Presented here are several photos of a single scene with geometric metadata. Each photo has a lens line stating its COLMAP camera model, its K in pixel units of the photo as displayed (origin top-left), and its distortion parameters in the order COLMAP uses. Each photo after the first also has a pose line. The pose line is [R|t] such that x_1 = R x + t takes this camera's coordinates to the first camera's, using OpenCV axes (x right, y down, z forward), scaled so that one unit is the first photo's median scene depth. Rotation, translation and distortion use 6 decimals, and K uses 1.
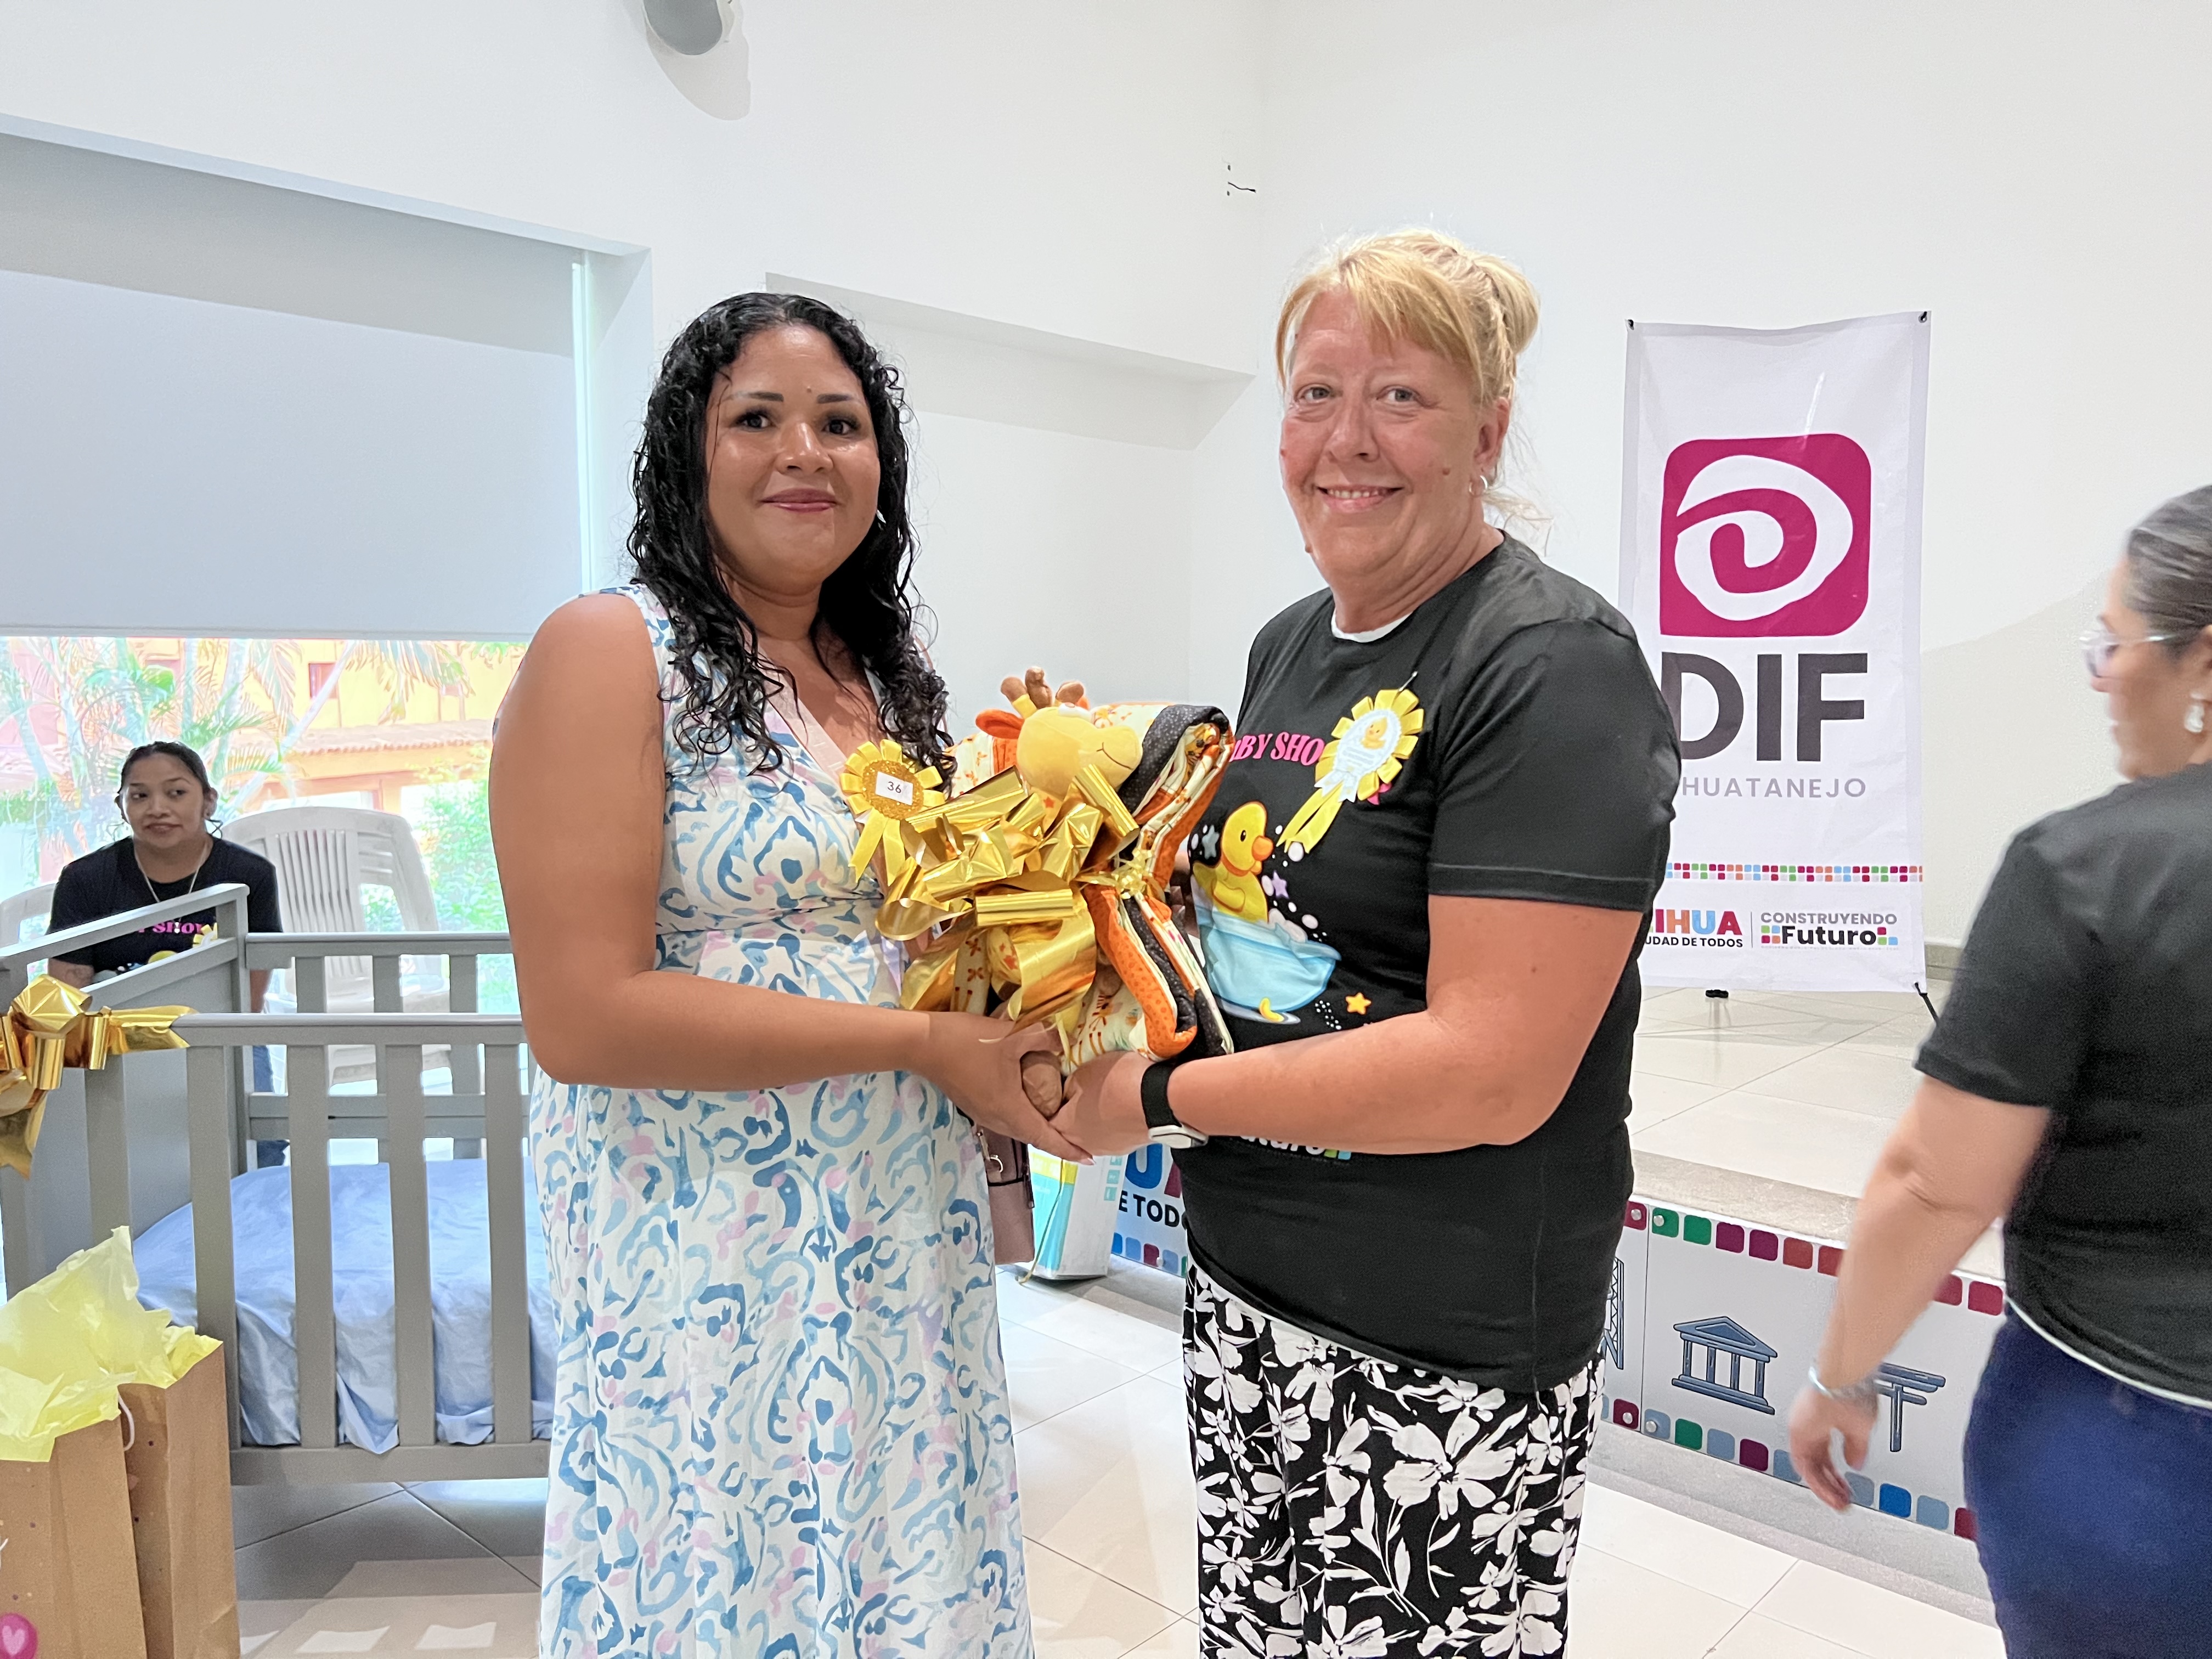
lens RADIAL K [[1679.6, 0, 1108.3], [0, 1679.6, 829.2], [0, 0, 1]] dist [0.002010, -0.004504]
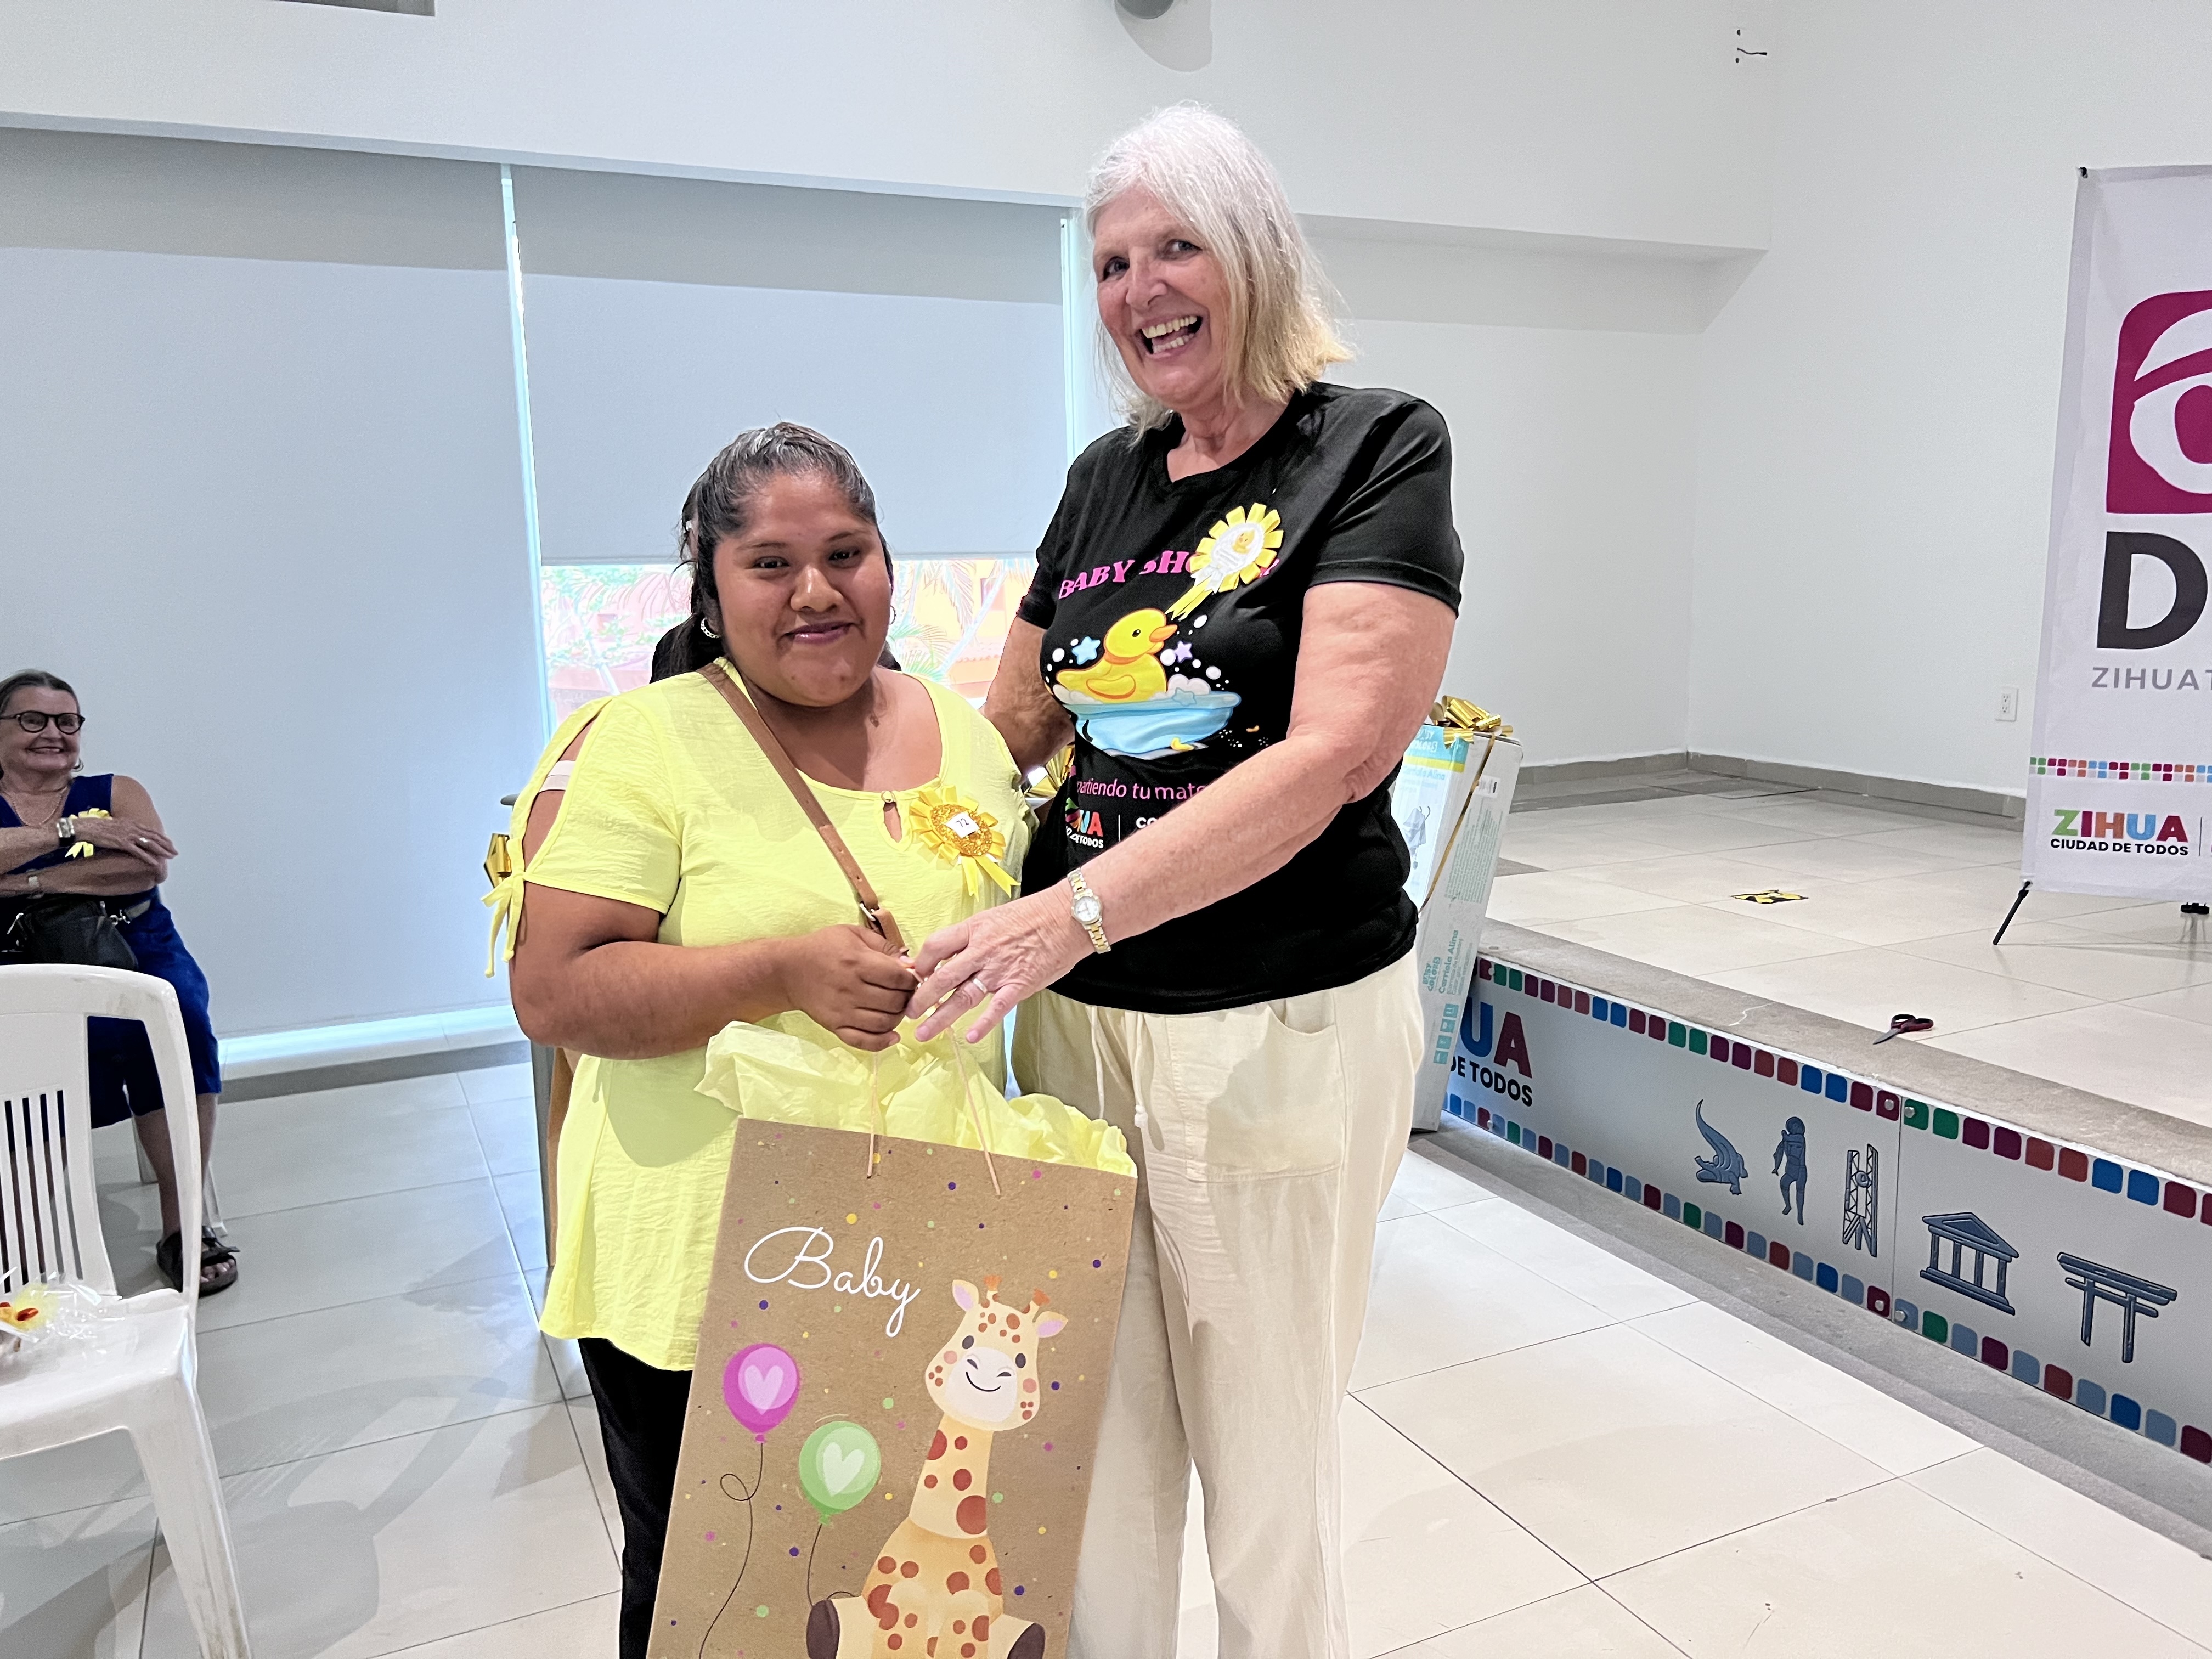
lens RADIAL K [[1679.6, 0, 1102.2], [0, 1679.6, 827.3], [0, 0, 1]] dist [0.002010, -0.004504]
pose [[0.925218, 0.029225, -0.378309, 0.203943], [-0.007862, 0.998292, 0.057894, 0.007984], [0.379354, -0.050590, 0.923867, -0.075666]]
